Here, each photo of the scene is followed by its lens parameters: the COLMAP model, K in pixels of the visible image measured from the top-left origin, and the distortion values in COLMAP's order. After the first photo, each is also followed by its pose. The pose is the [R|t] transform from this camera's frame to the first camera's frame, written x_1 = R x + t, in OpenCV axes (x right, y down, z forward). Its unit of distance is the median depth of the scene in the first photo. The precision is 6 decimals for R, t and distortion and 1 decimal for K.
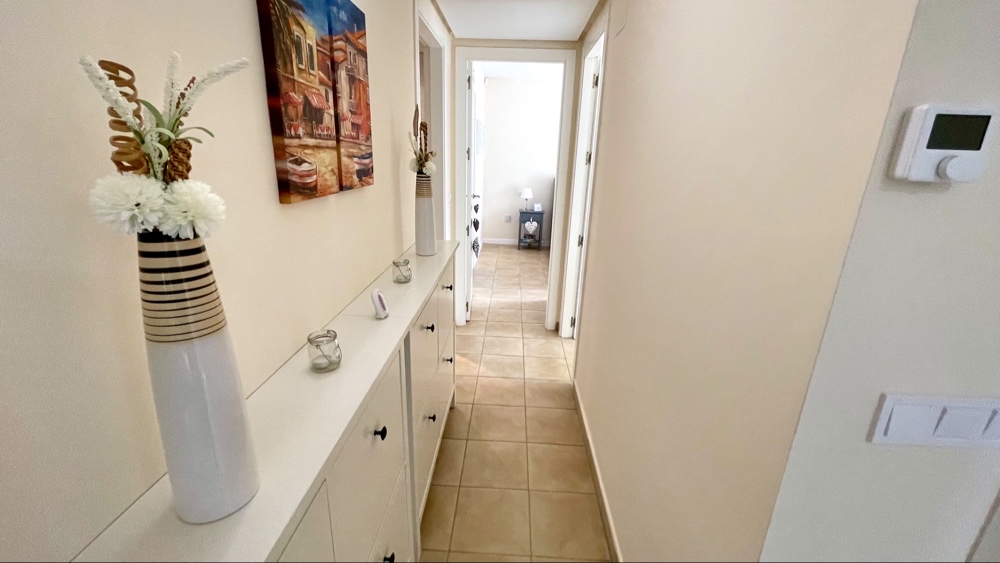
lens RADIAL K [[410.7, 0, 499.8], [0, 410.7, 275.4], [0, 0, 1]] dist [-0.001114, 0.000546]
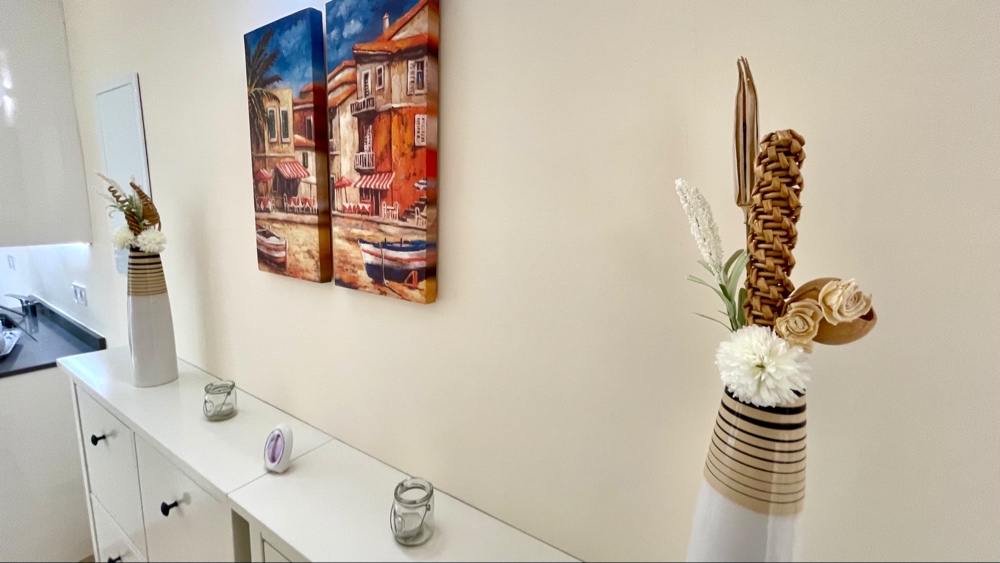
lens RADIAL K [[410.7, 0, 499.8], [0, 410.7, 275.4], [0, 0, 1]] dist [-0.001114, 0.000546]
pose [[-0.504061, 0.087241, -0.859250, 0.090755], [-0.300812, 0.914856, 0.269352, -0.583321], [0.809589, 0.394243, -0.434900, 1.802631]]
